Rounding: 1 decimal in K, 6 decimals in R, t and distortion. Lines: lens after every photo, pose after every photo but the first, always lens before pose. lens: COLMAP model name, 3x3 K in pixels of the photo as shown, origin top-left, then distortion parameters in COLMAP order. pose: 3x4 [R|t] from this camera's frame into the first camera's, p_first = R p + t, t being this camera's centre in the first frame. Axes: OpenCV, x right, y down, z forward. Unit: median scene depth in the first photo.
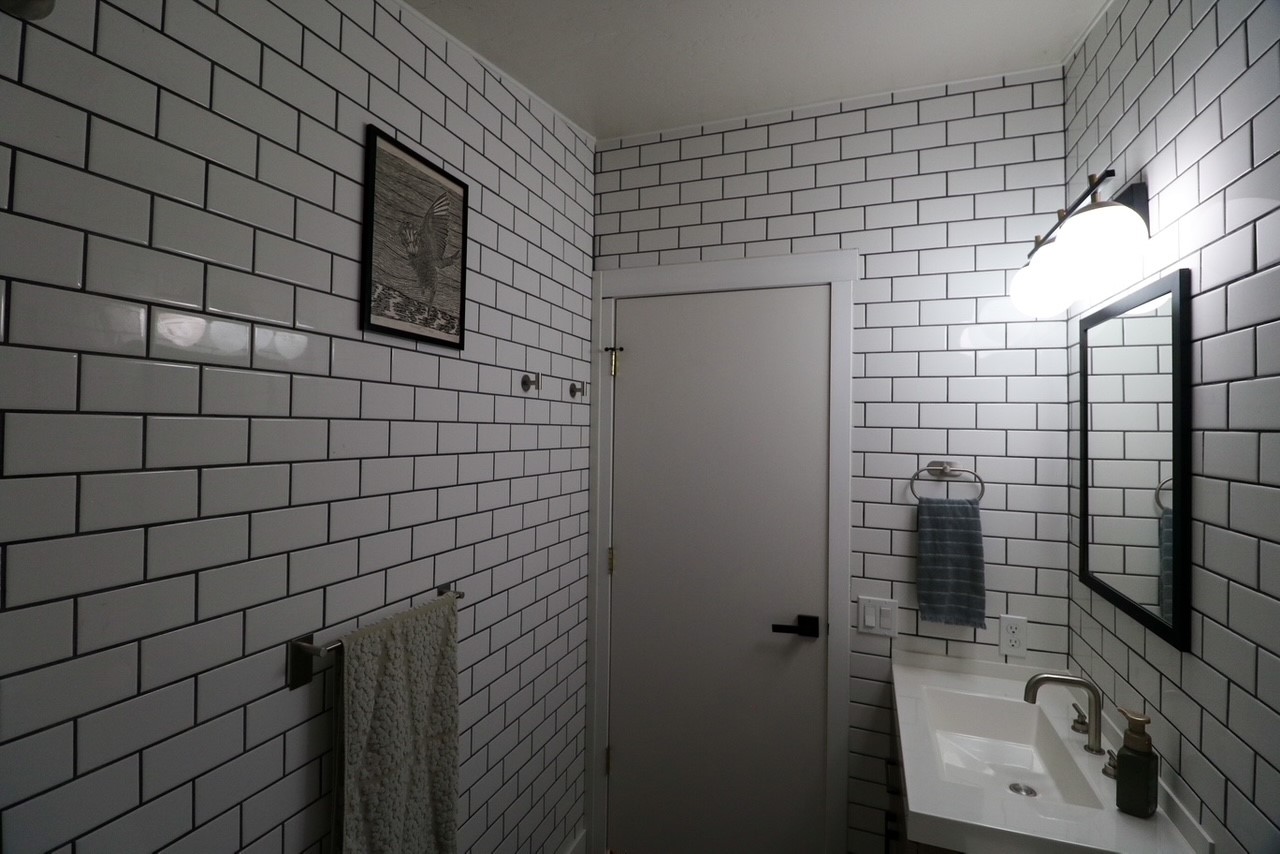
lens RADIAL K [[595.3, 0, 610.0], [0, 595.3, 418.7], [0, 0, 1]] dist [0.000427, -0.014259]
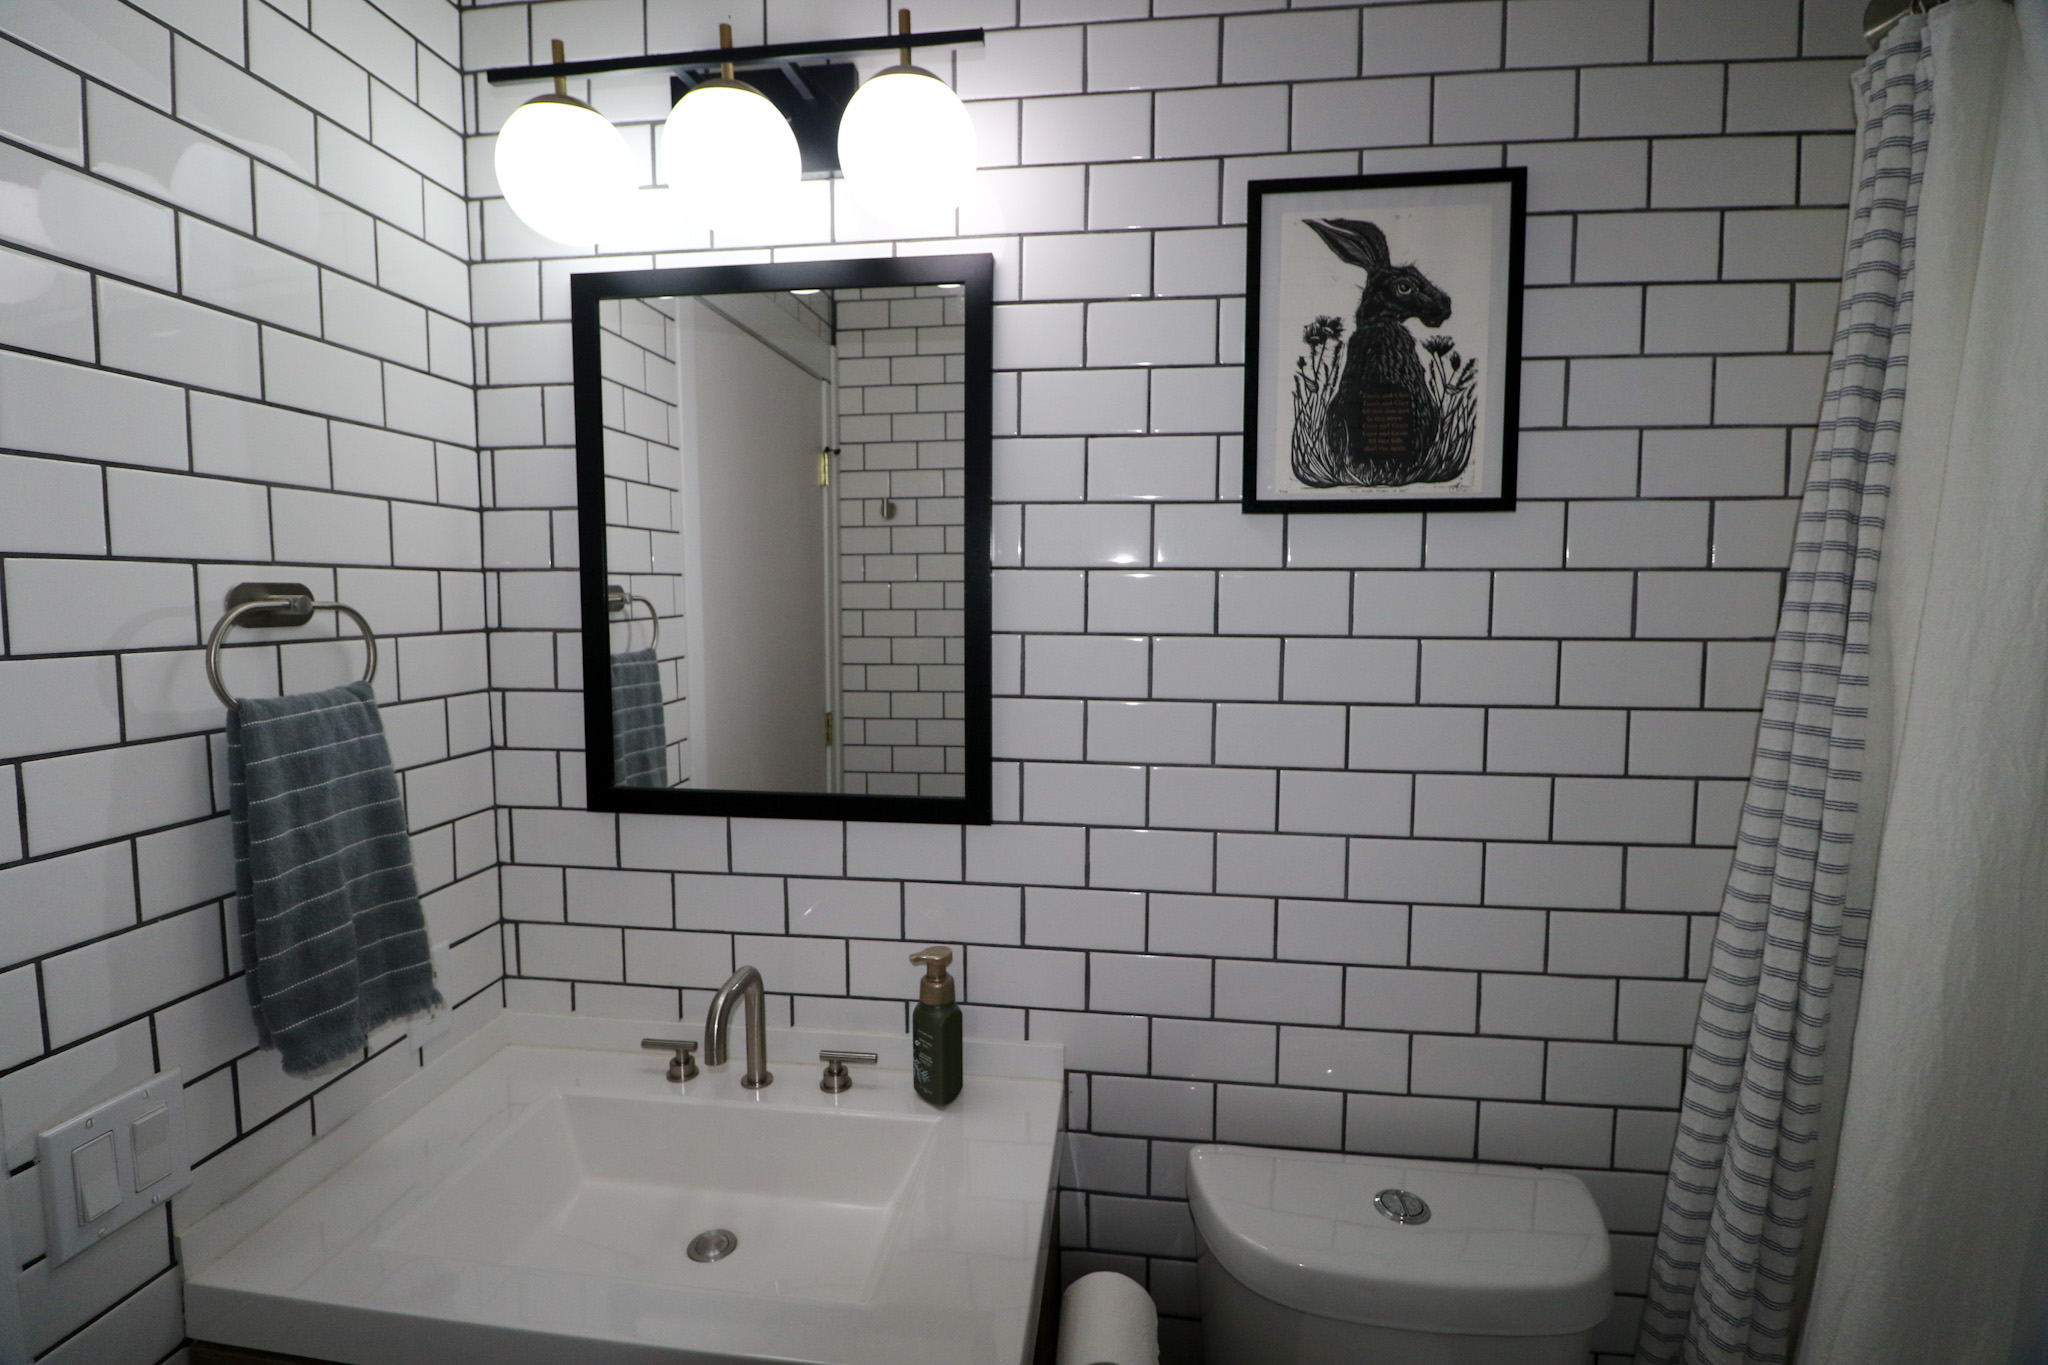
lens RADIAL K [[920.7, 0, 1022.9], [0, 920.7, 665.3], [0, 0, 1]] dist [-0.001443, -0.012925]
pose [[-0.270327, -0.090572, 0.958499, -0.038314], [-0.016112, 0.995851, 0.089558, 0.067350], [-0.962634, 0.008767, -0.270665, 0.763767]]
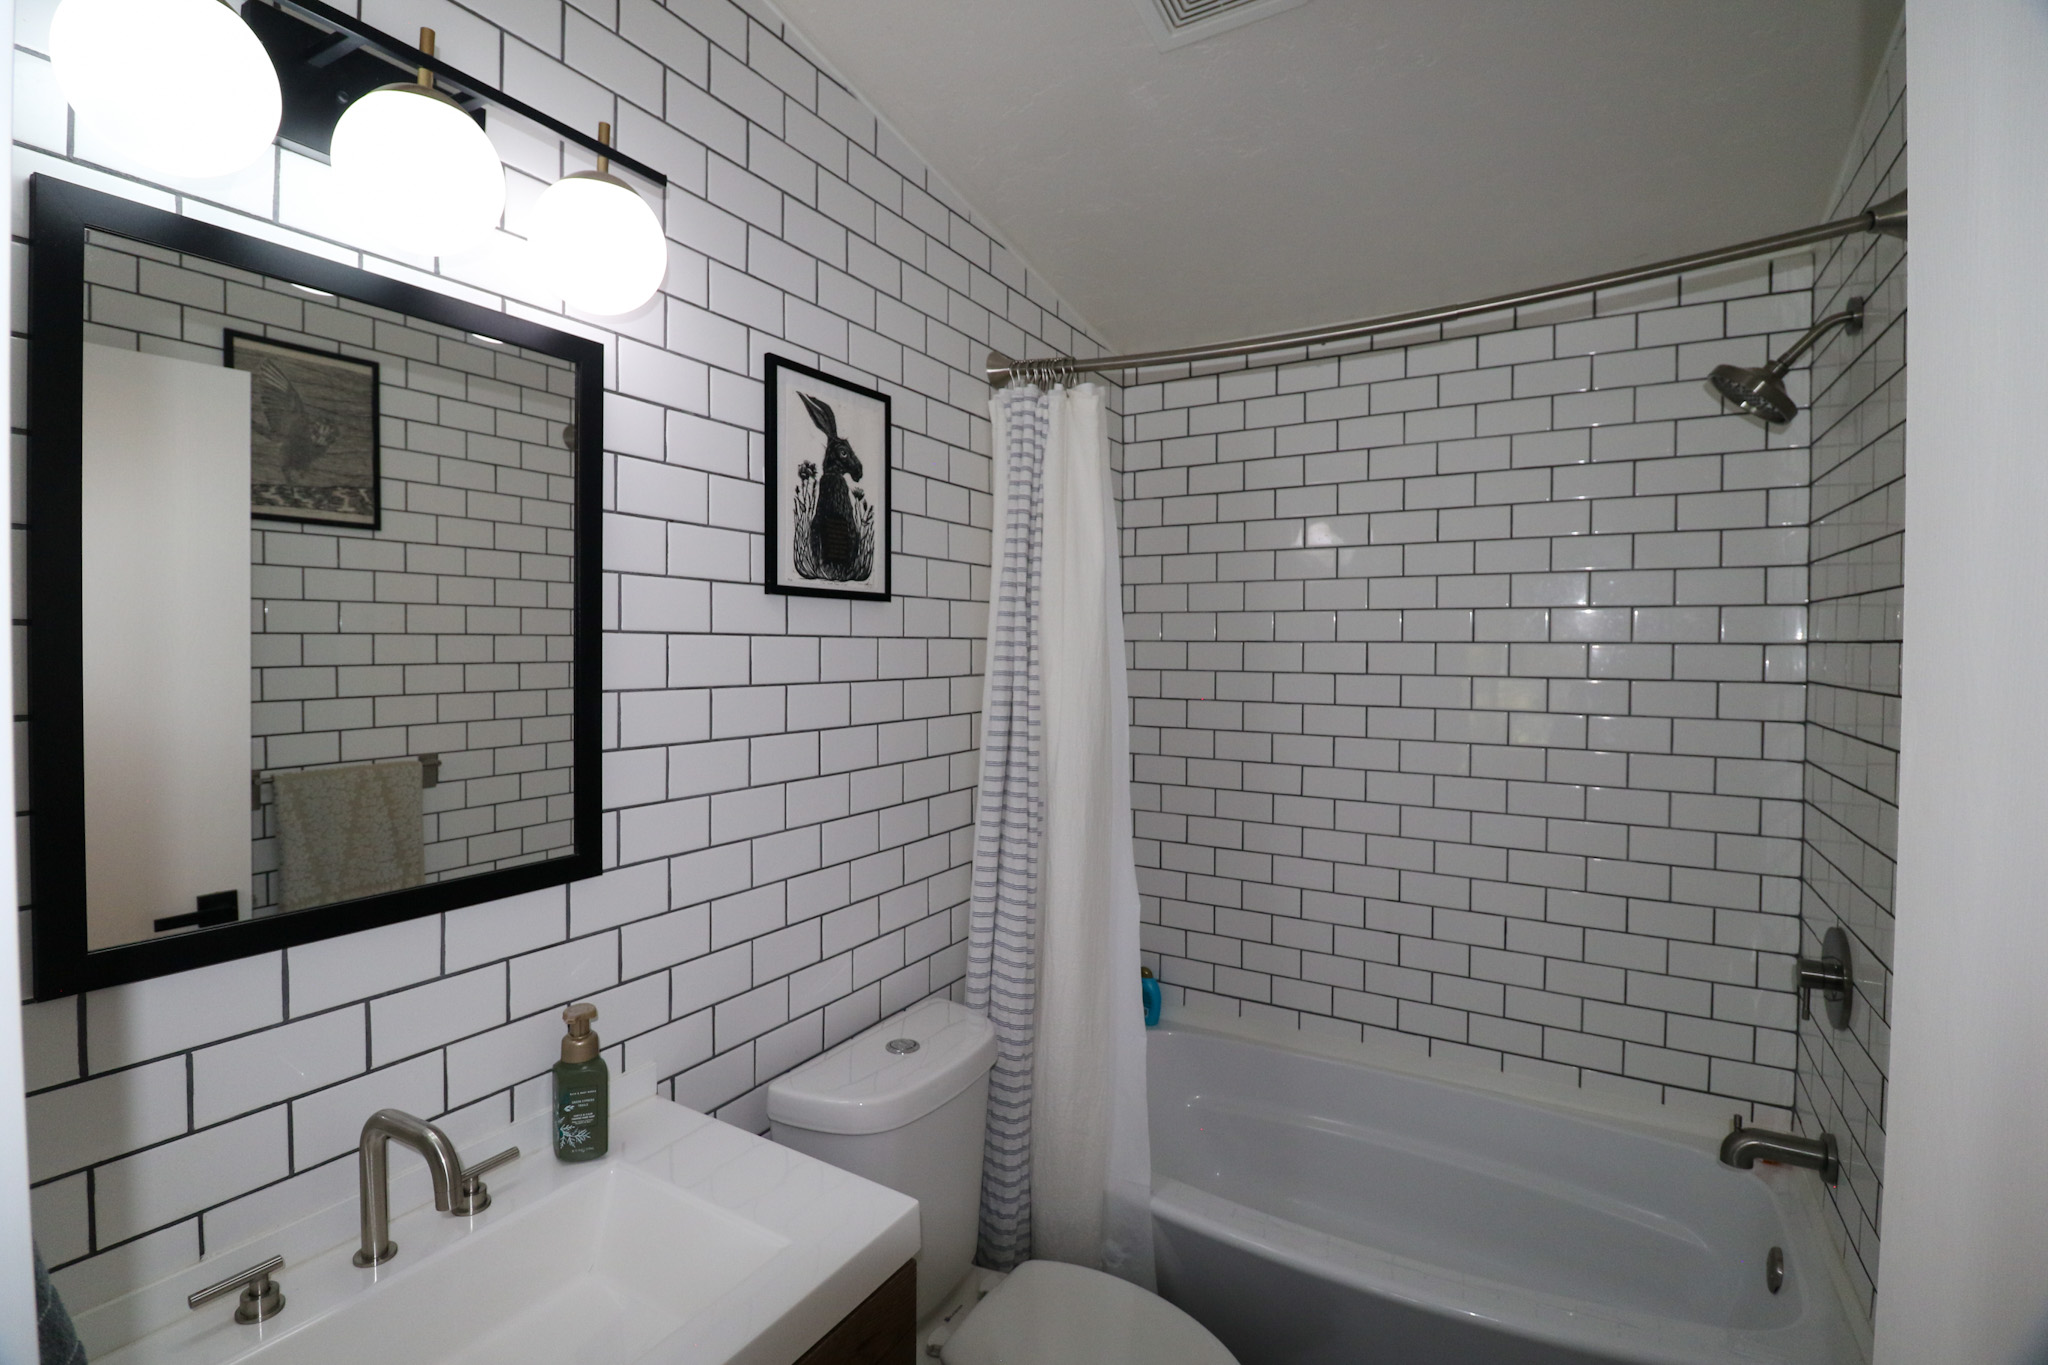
lens RADIAL K [[952.4, 0, 975.9], [0, 952.4, 669.2], [0, 0, 1]] dist [0.000427, -0.014259]
pose [[-0.986590, -0.022643, 0.161641, 0.203621], [-0.020295, 0.999663, 0.016167, 0.069032], [-0.161953, 0.012669, -0.986717, 1.277382]]
